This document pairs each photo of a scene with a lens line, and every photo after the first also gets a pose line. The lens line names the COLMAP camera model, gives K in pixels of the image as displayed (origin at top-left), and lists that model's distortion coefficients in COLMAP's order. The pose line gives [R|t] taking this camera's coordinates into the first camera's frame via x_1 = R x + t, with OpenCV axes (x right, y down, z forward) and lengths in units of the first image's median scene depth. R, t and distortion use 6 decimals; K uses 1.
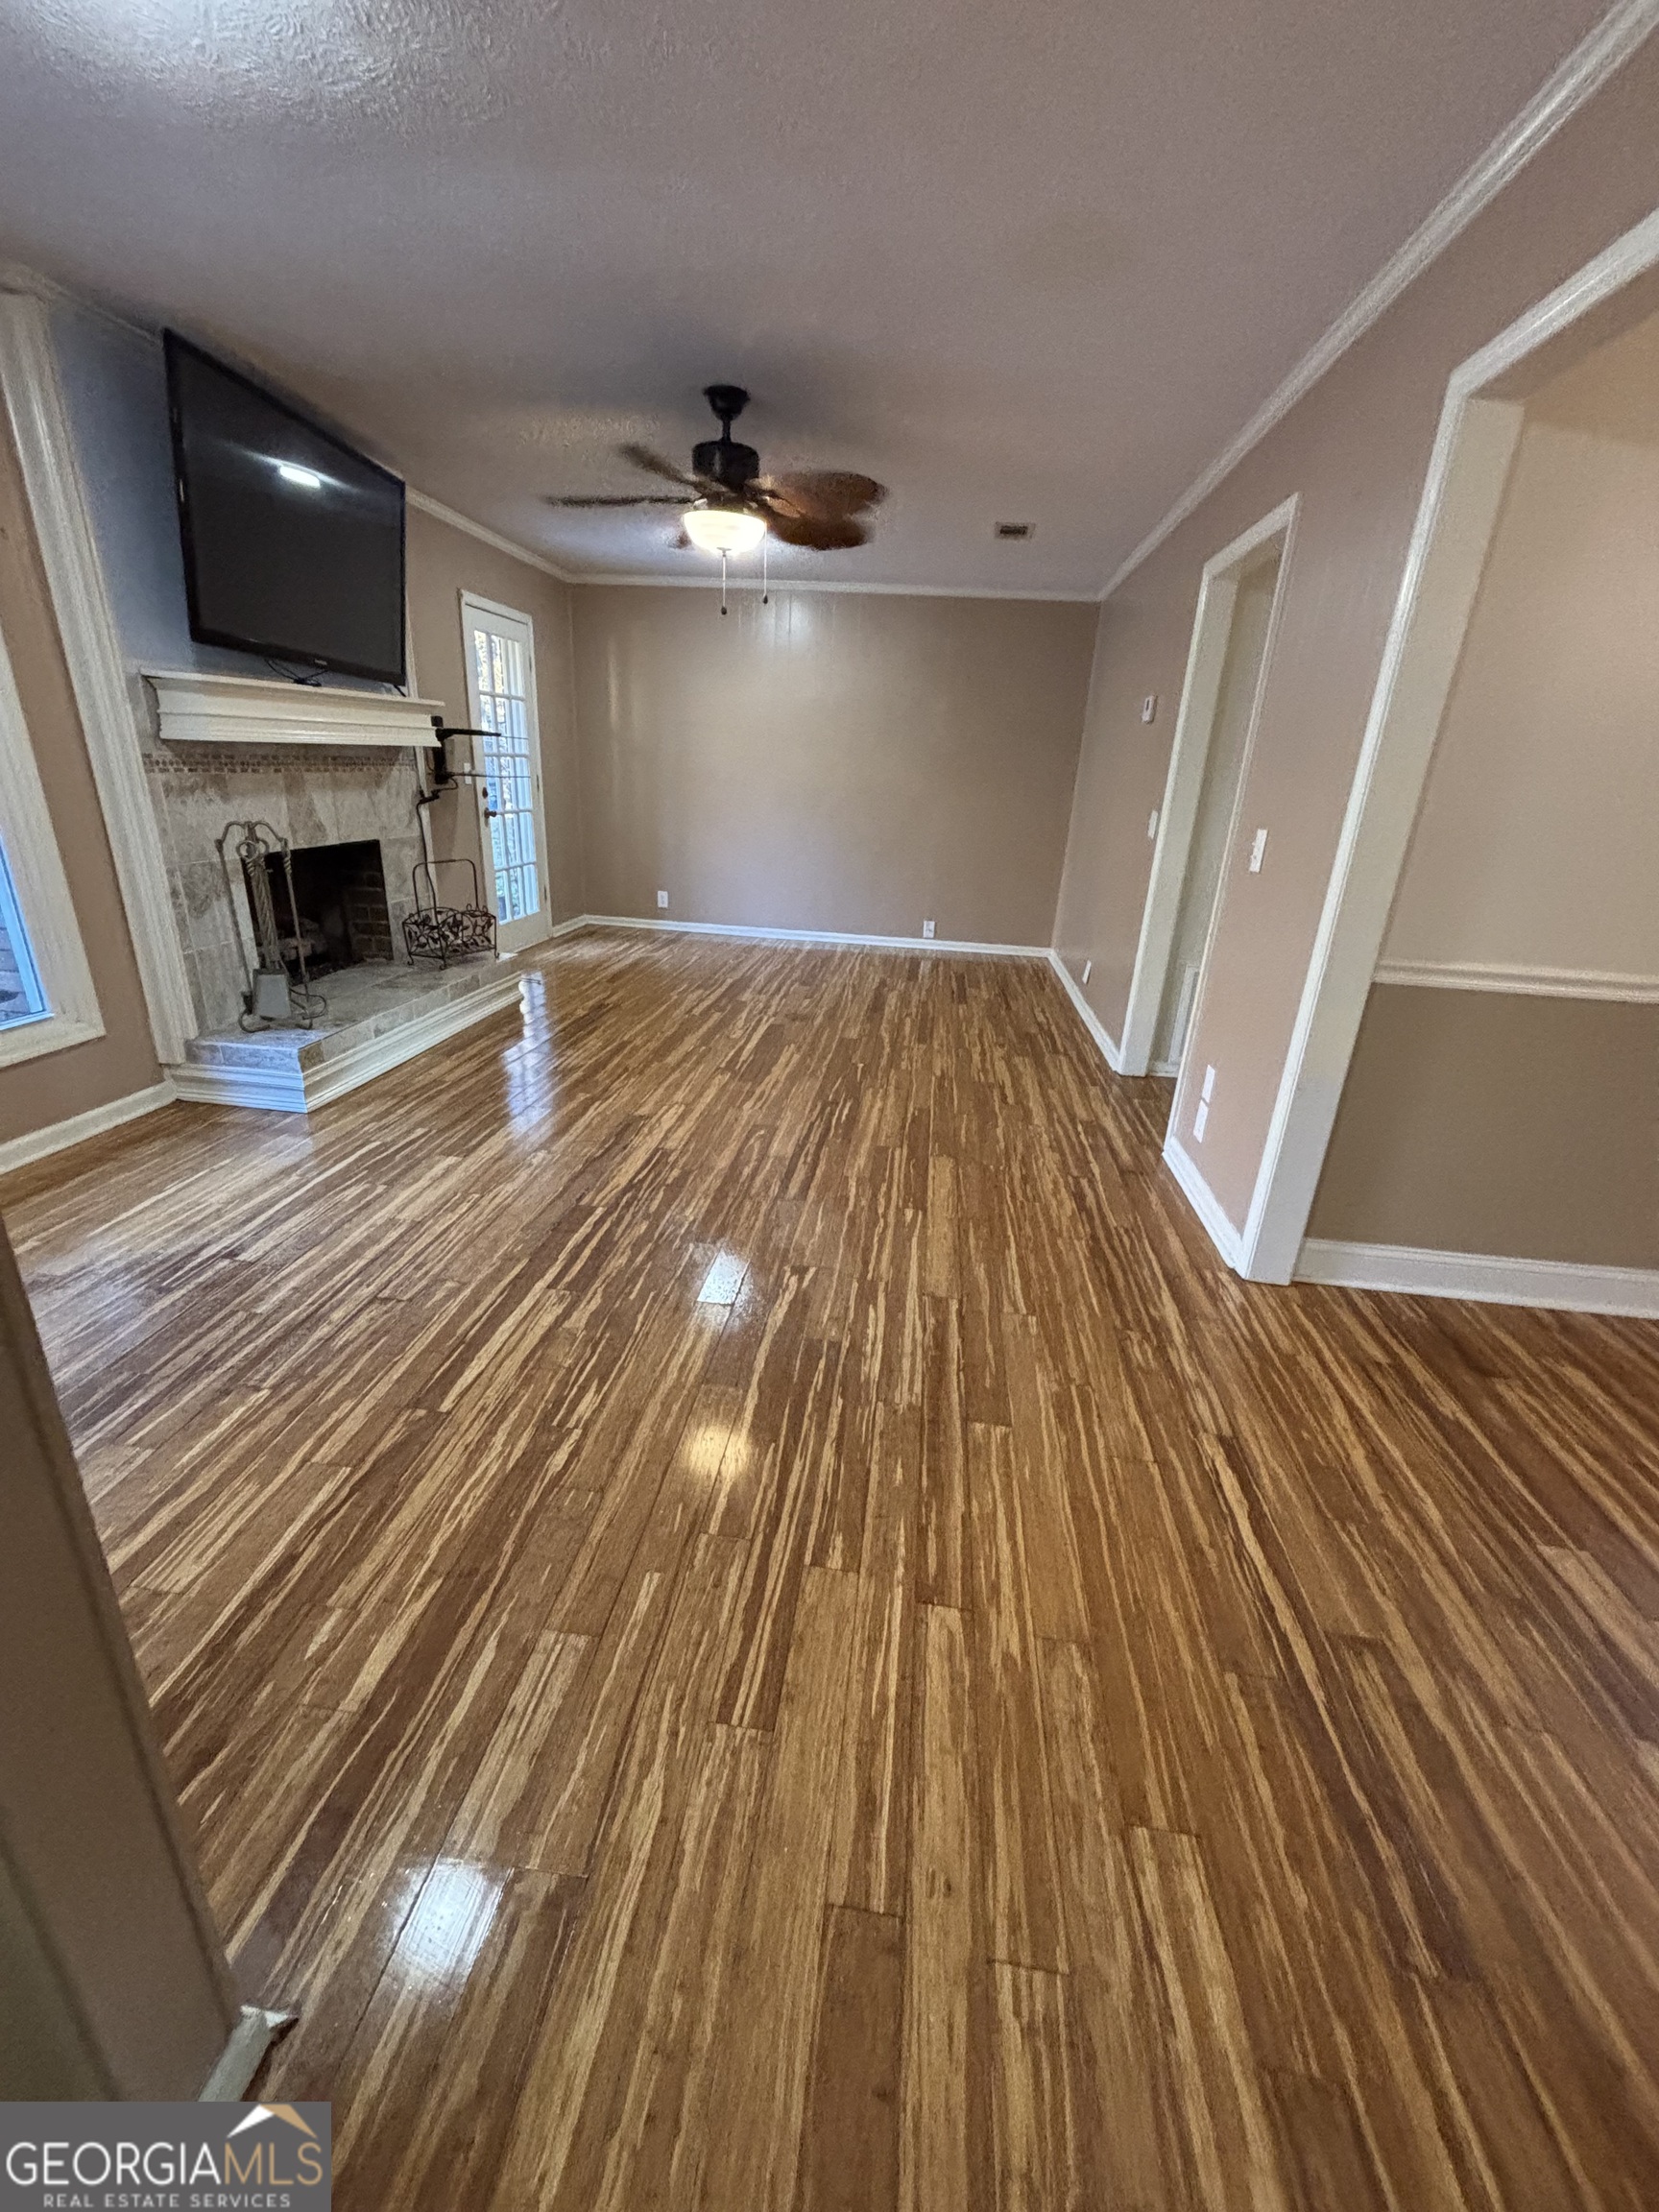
lens RADIAL K [[890.4, 0, 832.0], [0, 890.4, 1101.8], [0, 0, 1]] dist [-0.000147, 0.000415]
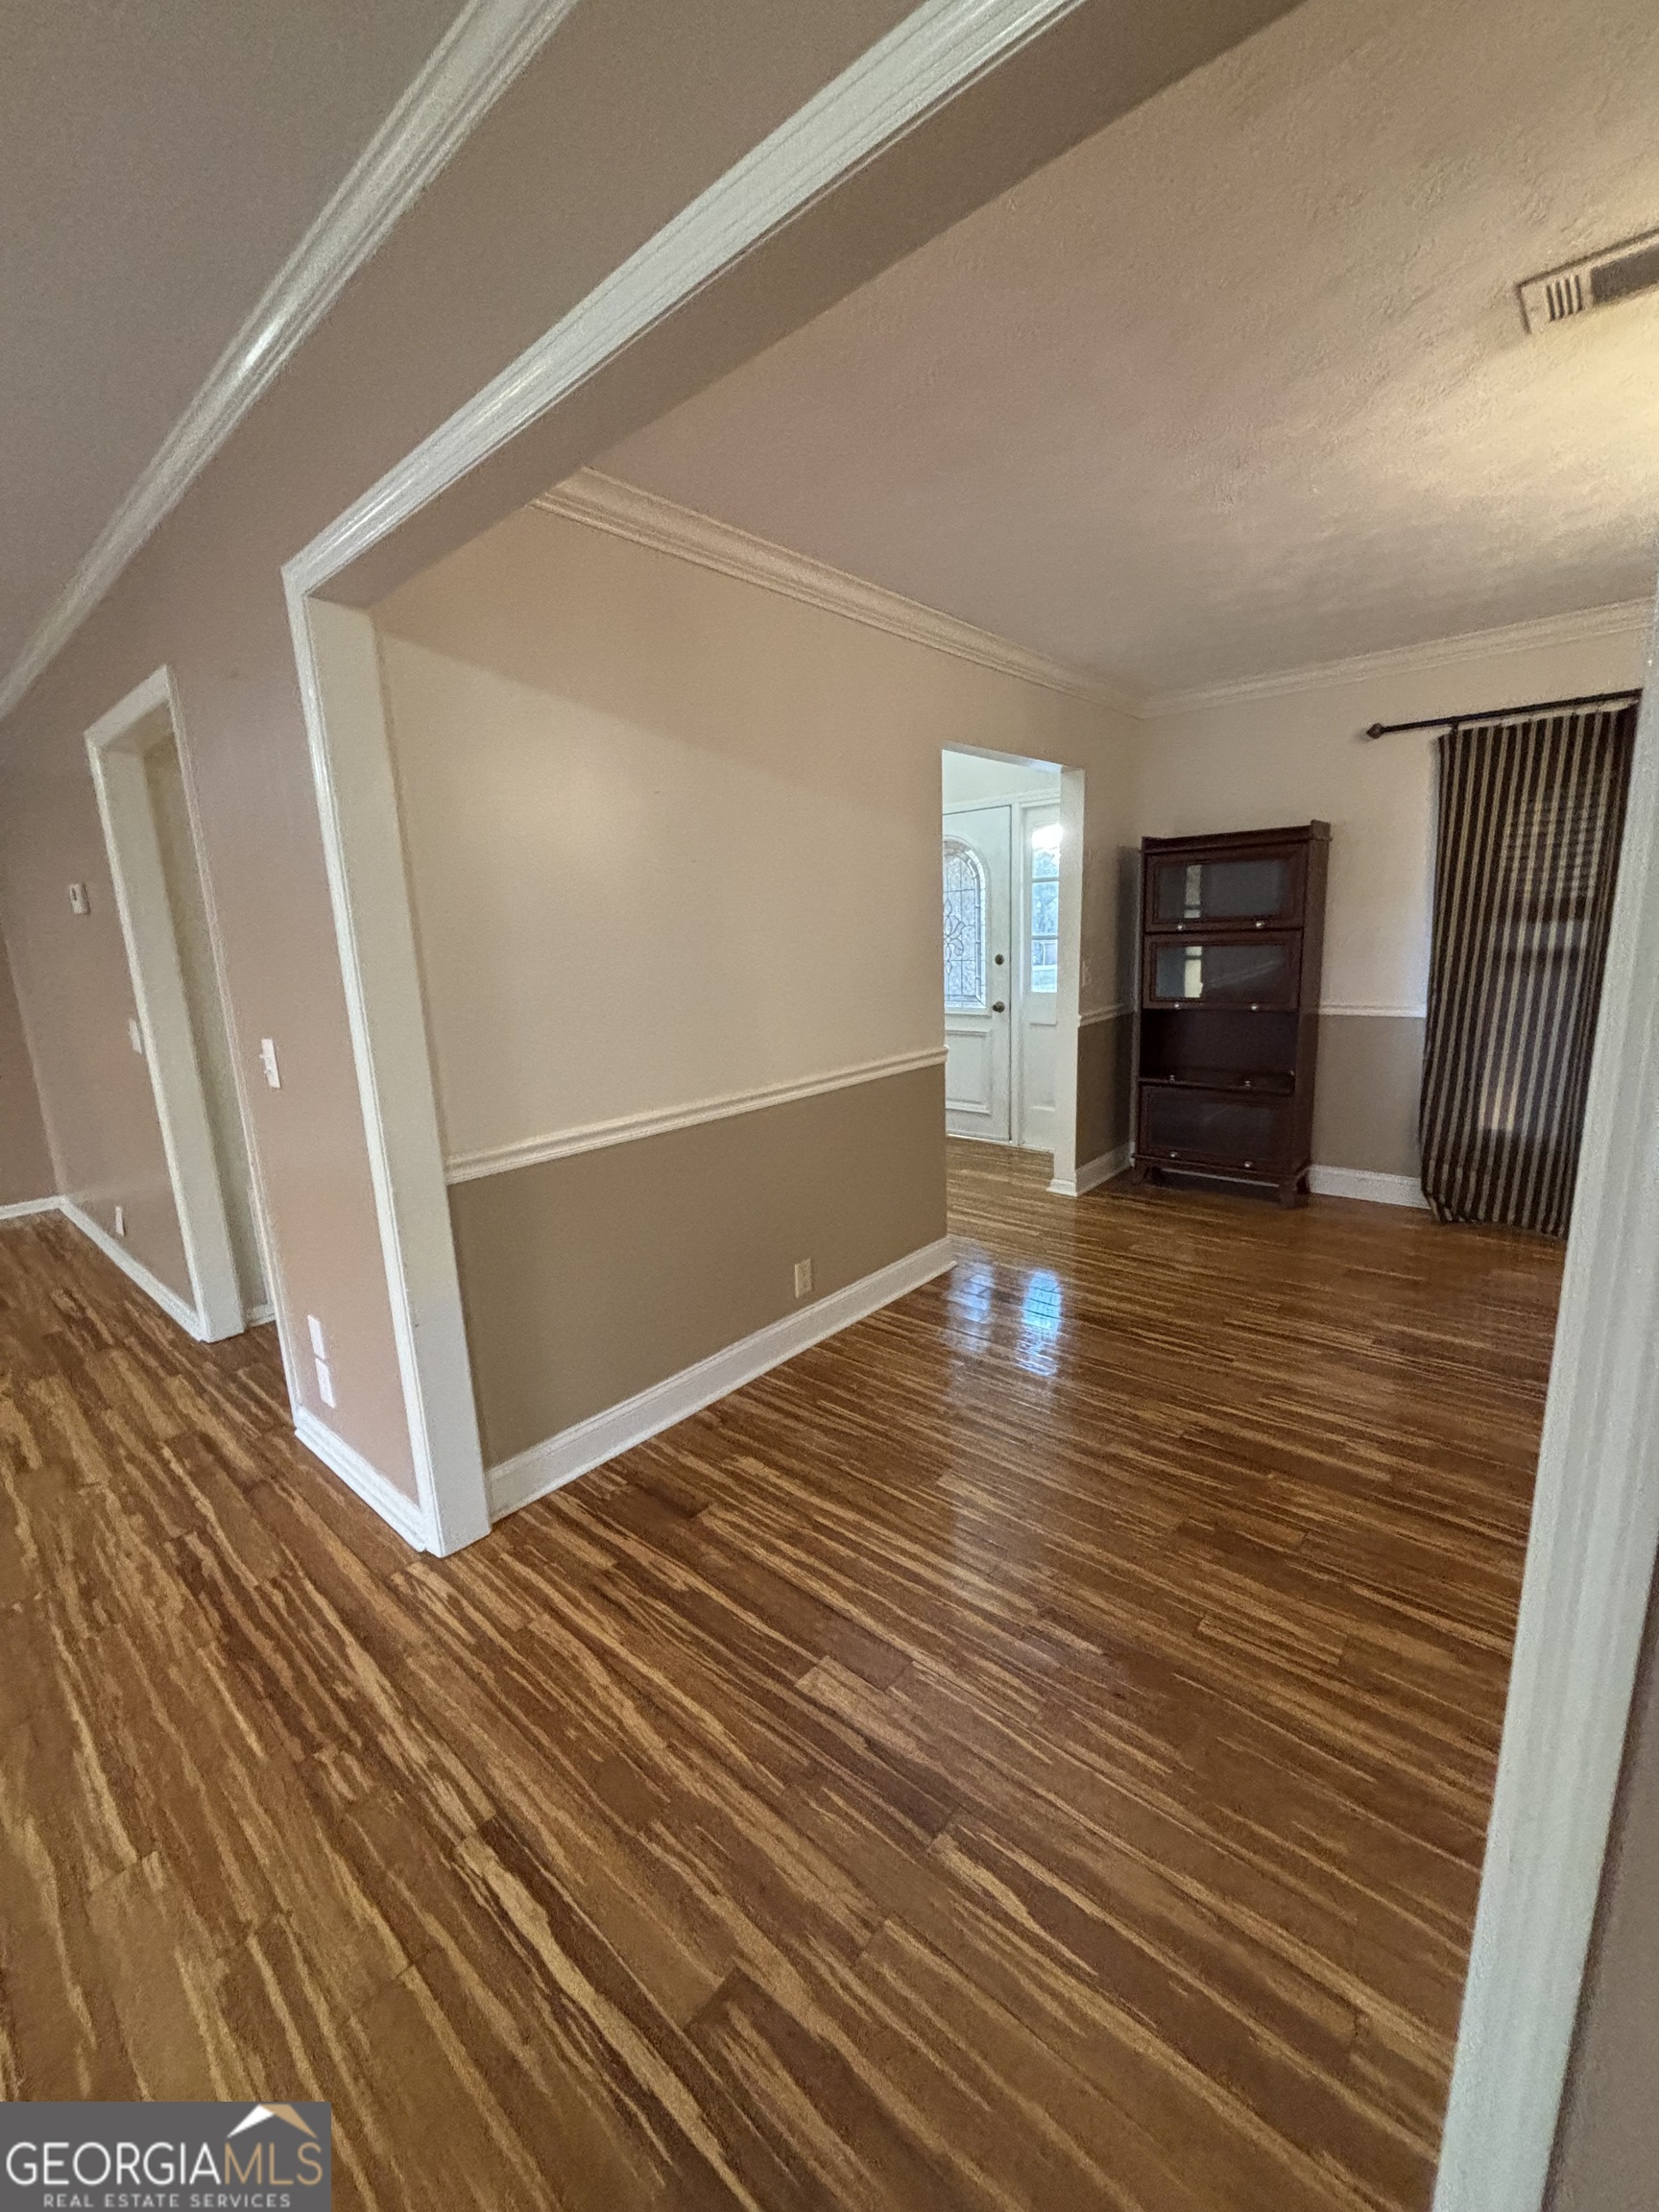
lens RADIAL K [[890.4, 0, 827.4], [0, 890.4, 1101.1], [0, 0, 1]] dist [-0.000147, 0.000415]
pose [[0.569141, -0.233761, 0.788311, 0.104955], [0.357634, 0.933675, 0.018664, -0.075209], [-0.740389, 0.271304, 0.614994, 0.105835]]
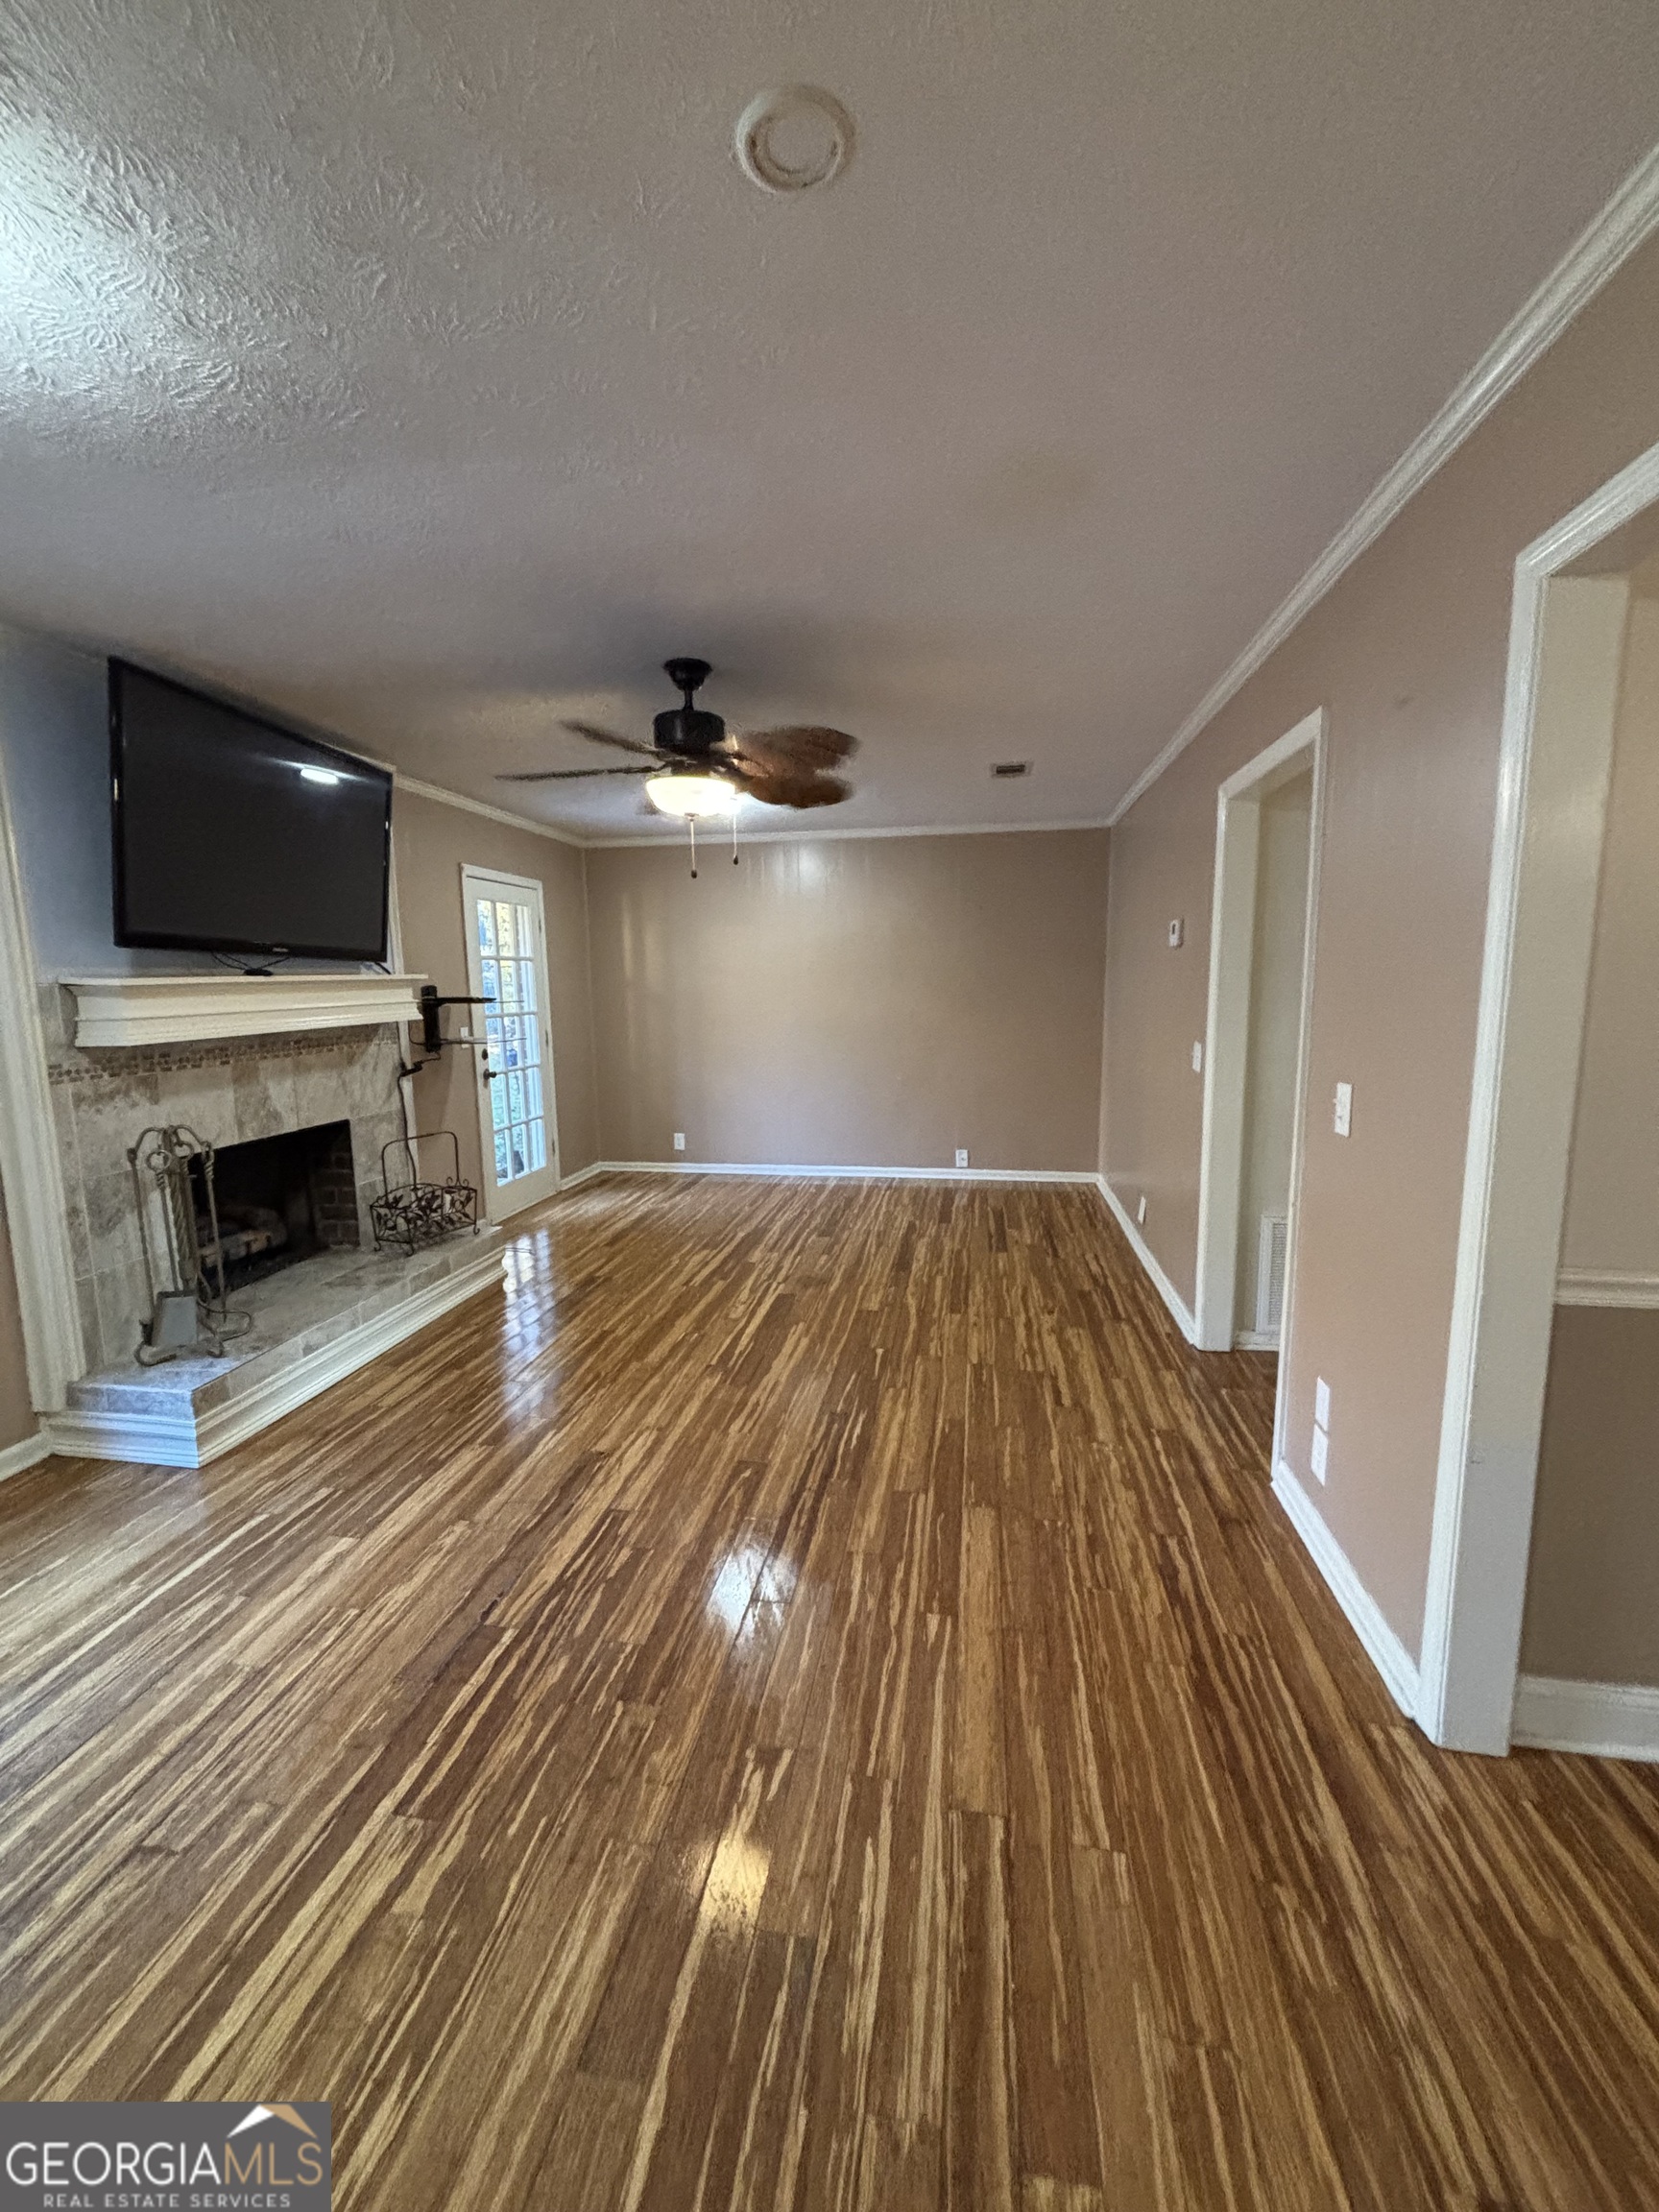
lens RADIAL K [[890.4, 0, 832.6], [0, 890.4, 1100.7], [0, 0, 1]] dist [-0.000147, 0.000415]
pose [[0.996897, -0.056551, -0.054757, 0.069270], [0.042879, 0.973479, -0.224721, -0.127897], [0.066013, 0.221676, 0.972883, 0.195880]]
